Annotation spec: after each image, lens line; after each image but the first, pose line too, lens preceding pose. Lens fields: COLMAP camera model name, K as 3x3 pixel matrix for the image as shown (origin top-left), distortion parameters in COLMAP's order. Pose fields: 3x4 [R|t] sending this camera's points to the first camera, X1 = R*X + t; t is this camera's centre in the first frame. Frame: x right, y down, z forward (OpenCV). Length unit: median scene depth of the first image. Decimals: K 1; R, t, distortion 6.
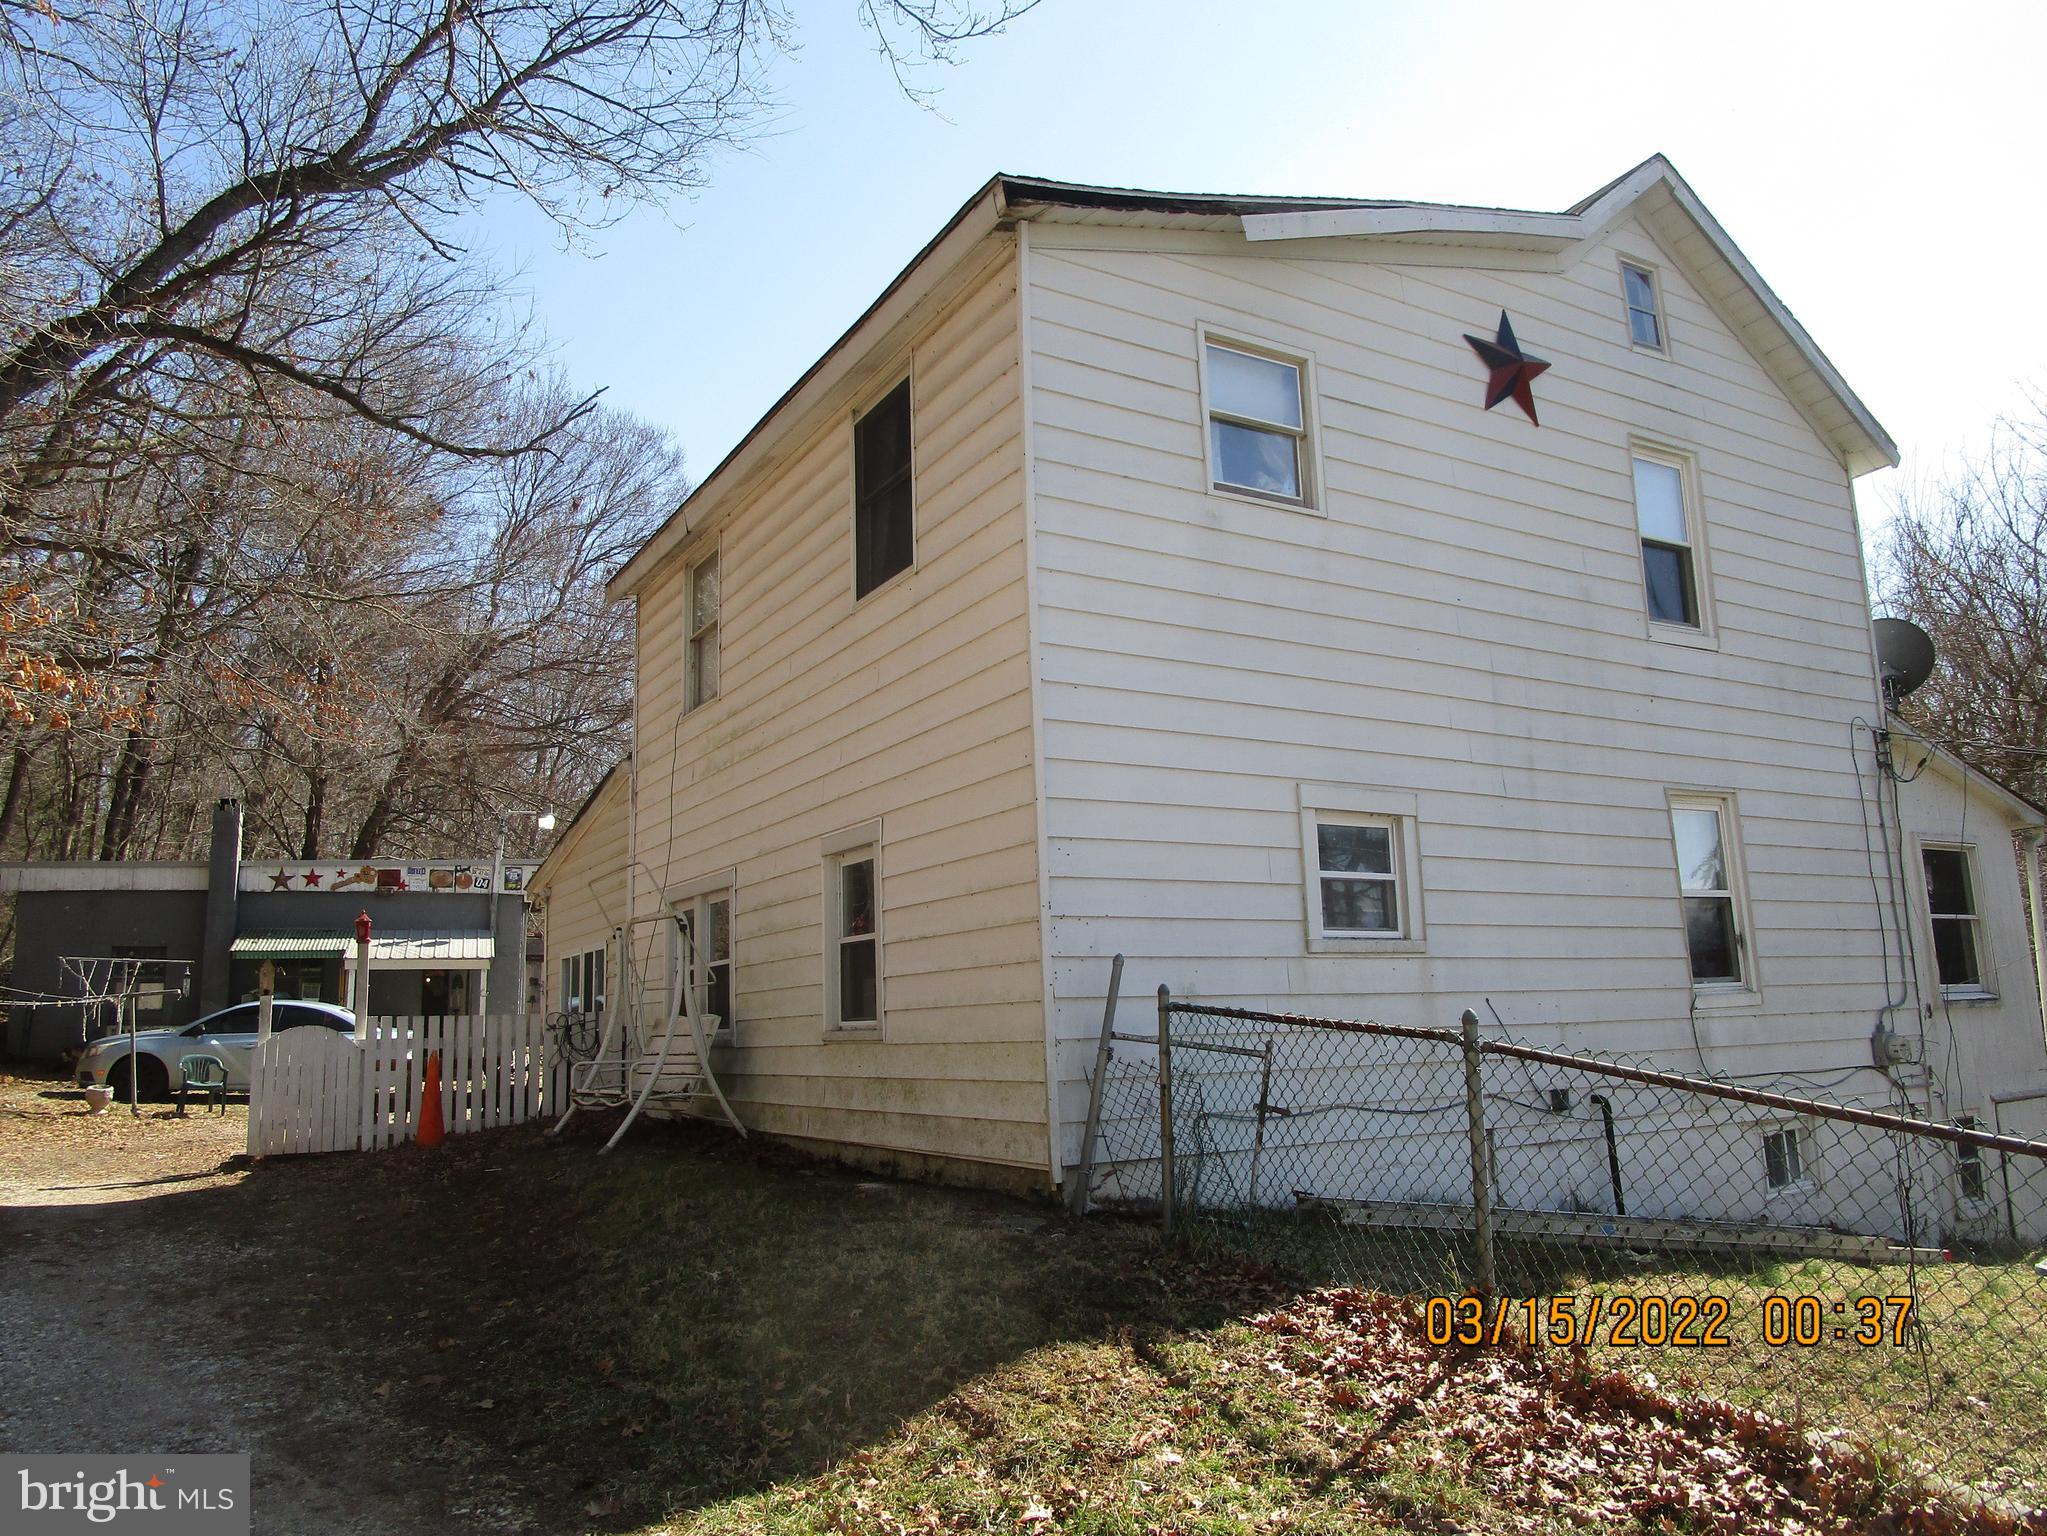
lens RADIAL K [[1436.0, 0, 1021.7], [0, 1436.0, 767.2], [0, 0, 1]] dist [-0.031903, -0.002591]
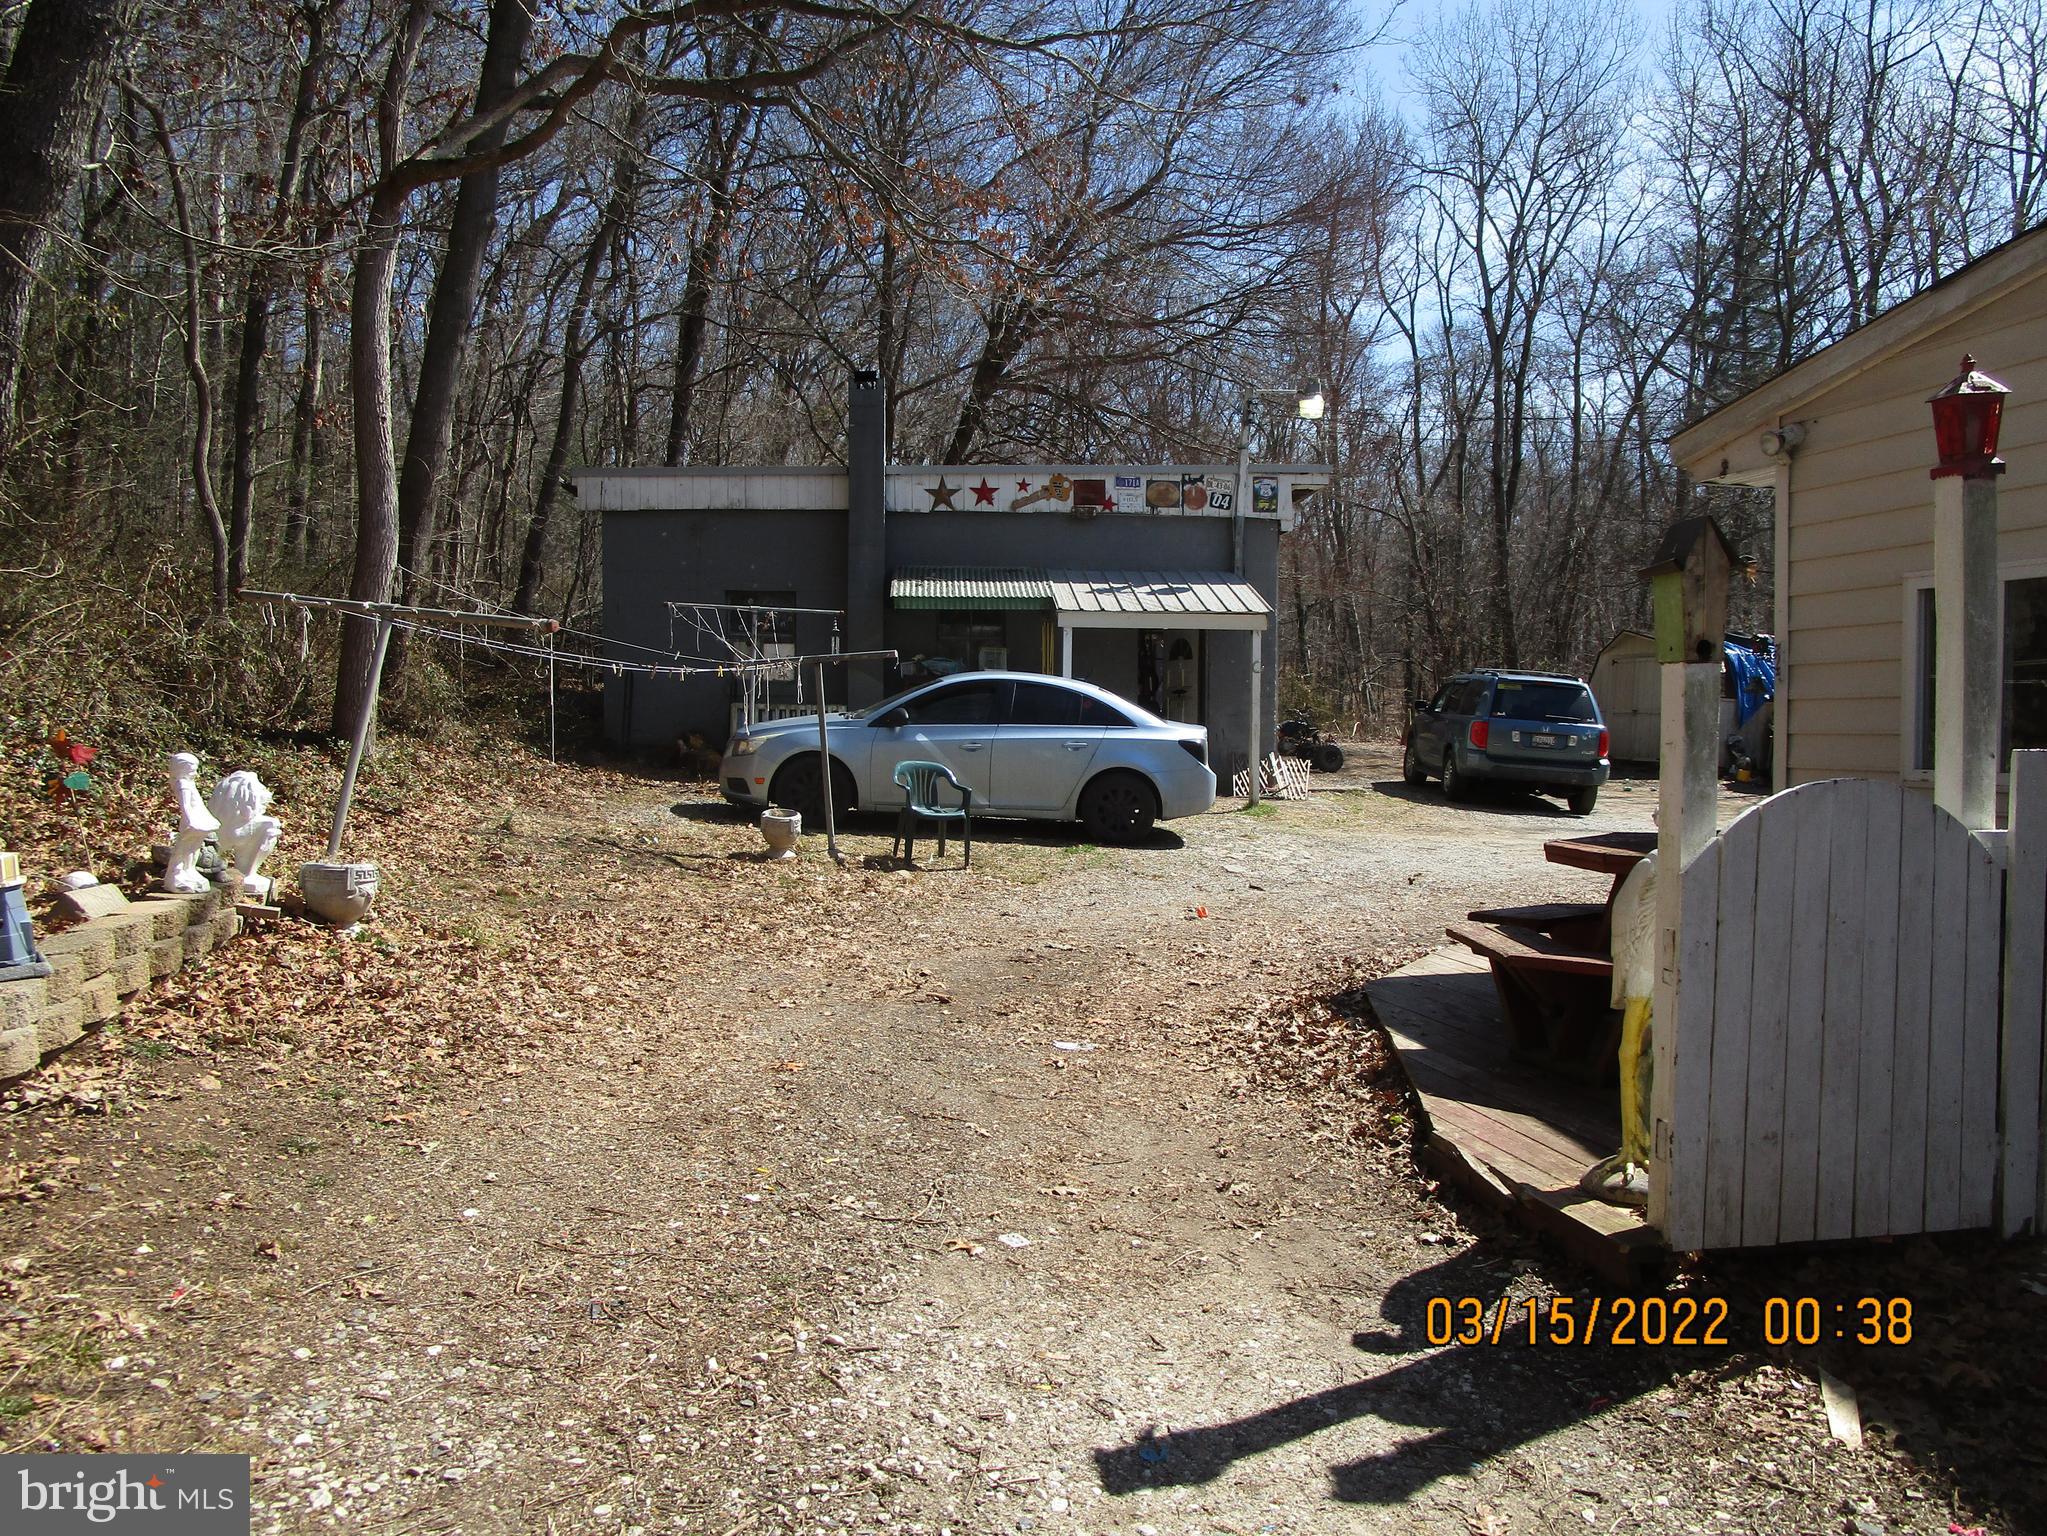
lens RADIAL K [[1436.0, 0, 1023.2], [0, 1436.0, 767.6], [0, 0, 1]] dist [-0.031903, -0.002591]
pose [[0.956344, 0.046456, -0.288527, -0.286969], [0.018078, 0.975989, 0.217067, 0.059764], [0.291683, -0.212807, 0.932542, 0.355688]]
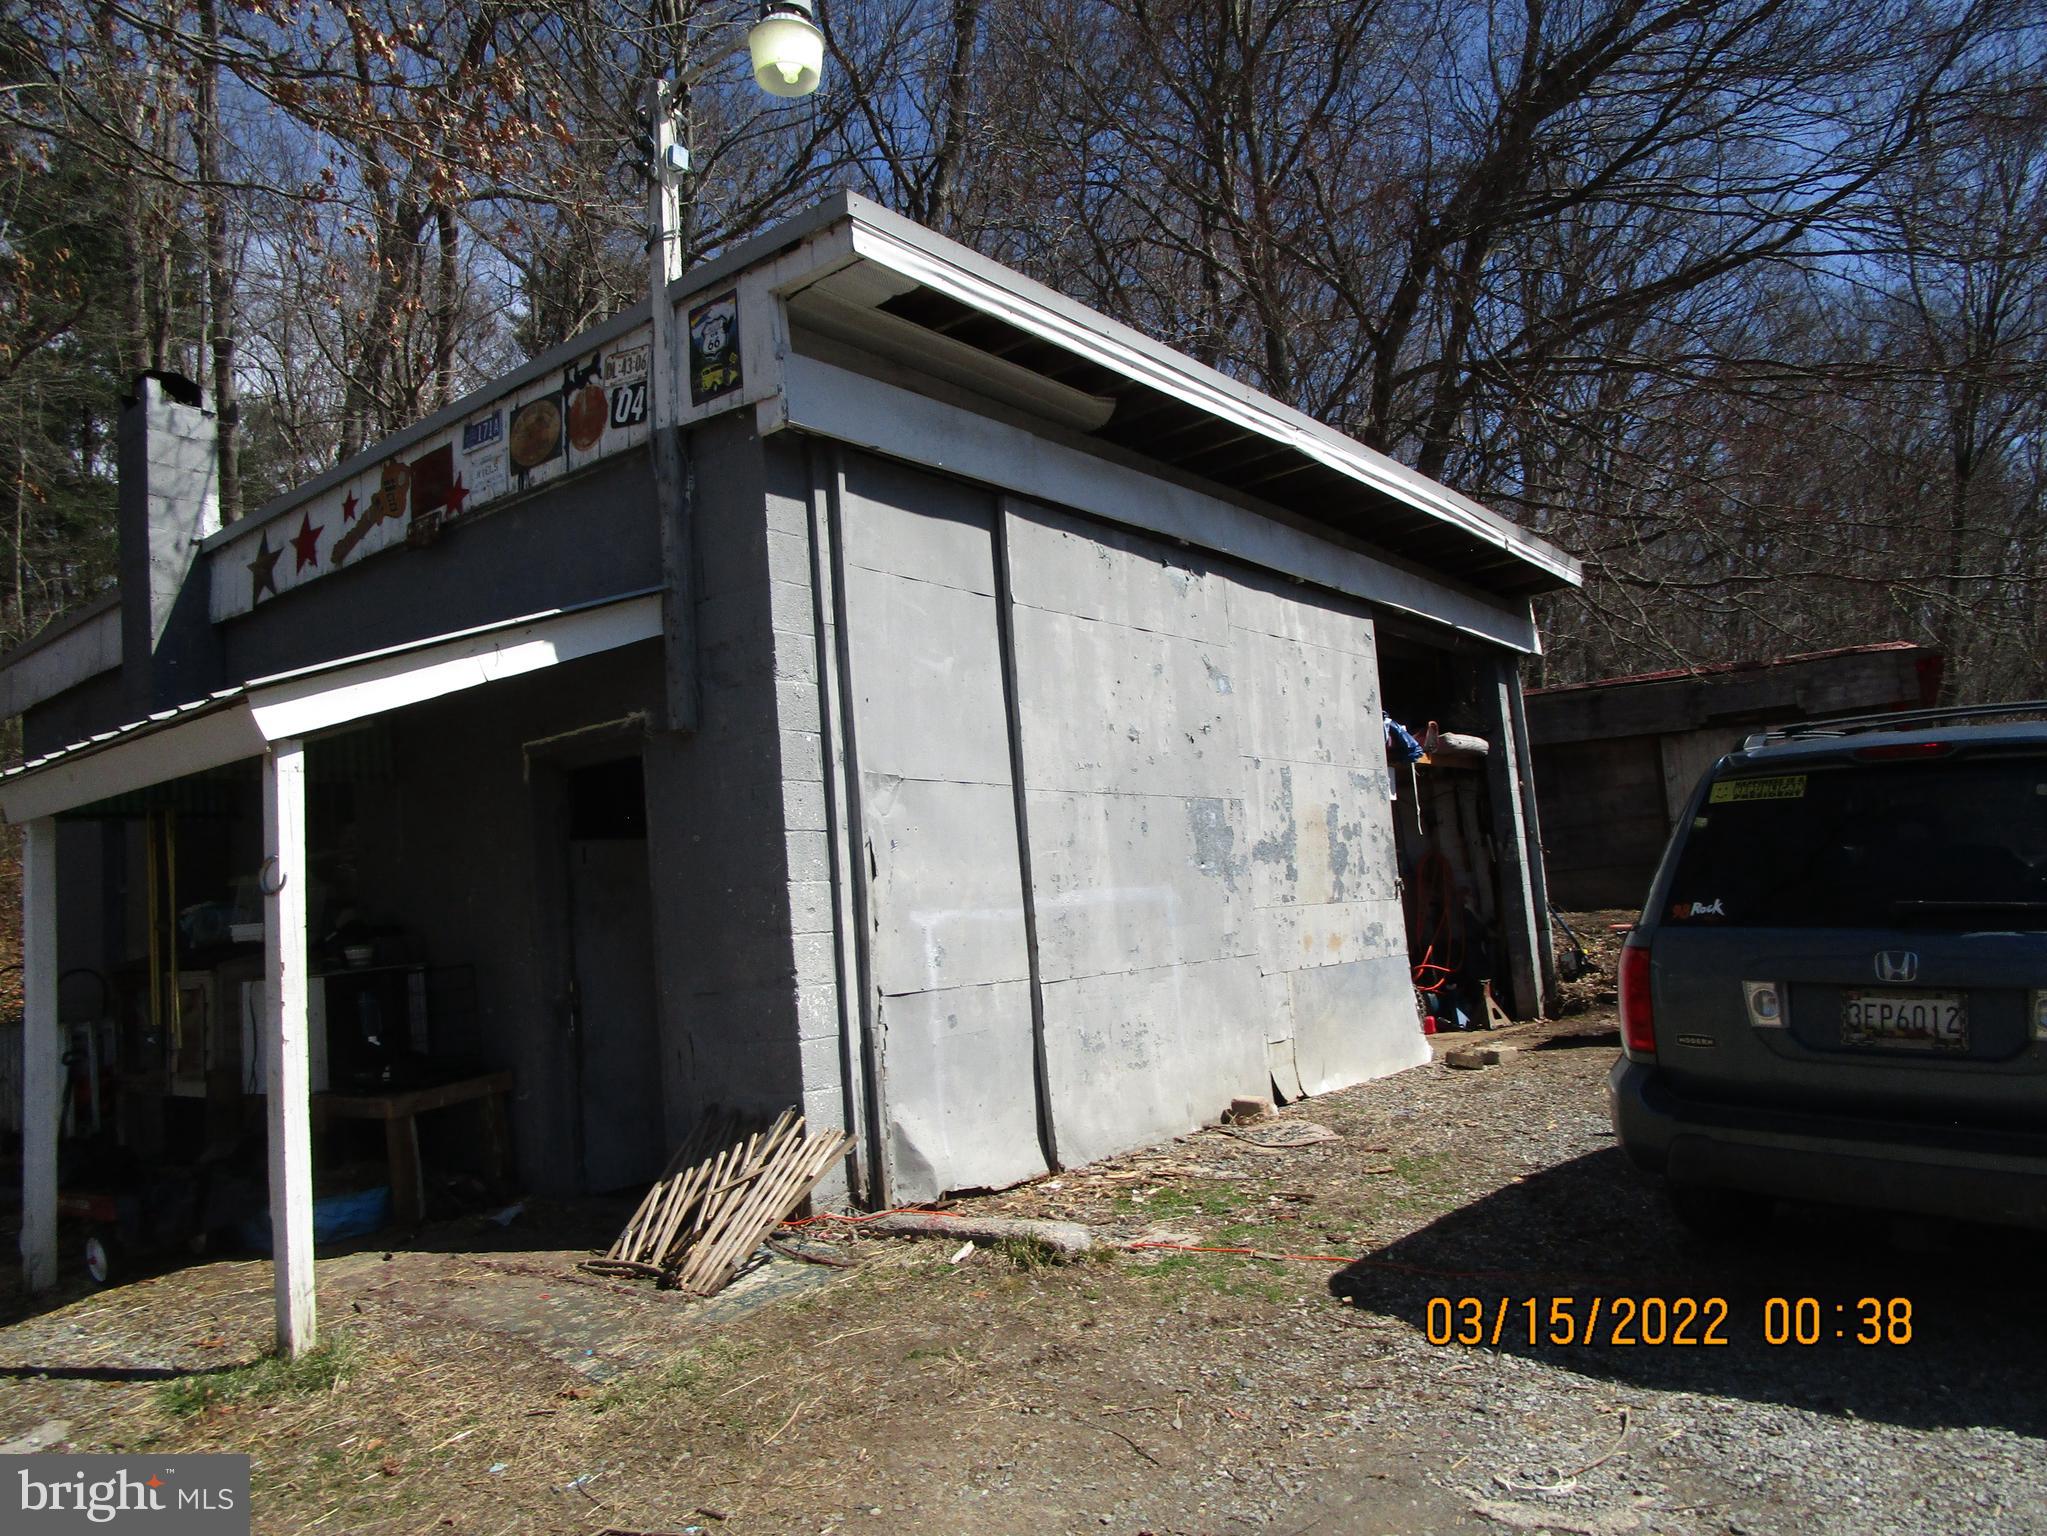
lens RADIAL K [[1436.0, 0, 1025.5], [0, 1436.0, 768.0], [0, 0, 1]] dist [-0.031903, -0.002591]
pose [[0.550317, -0.116992, -0.826719, -0.162020], [0.213152, 0.977012, 0.003627, 0.163618], [0.807290, -0.178212, 0.562604, 0.969446]]
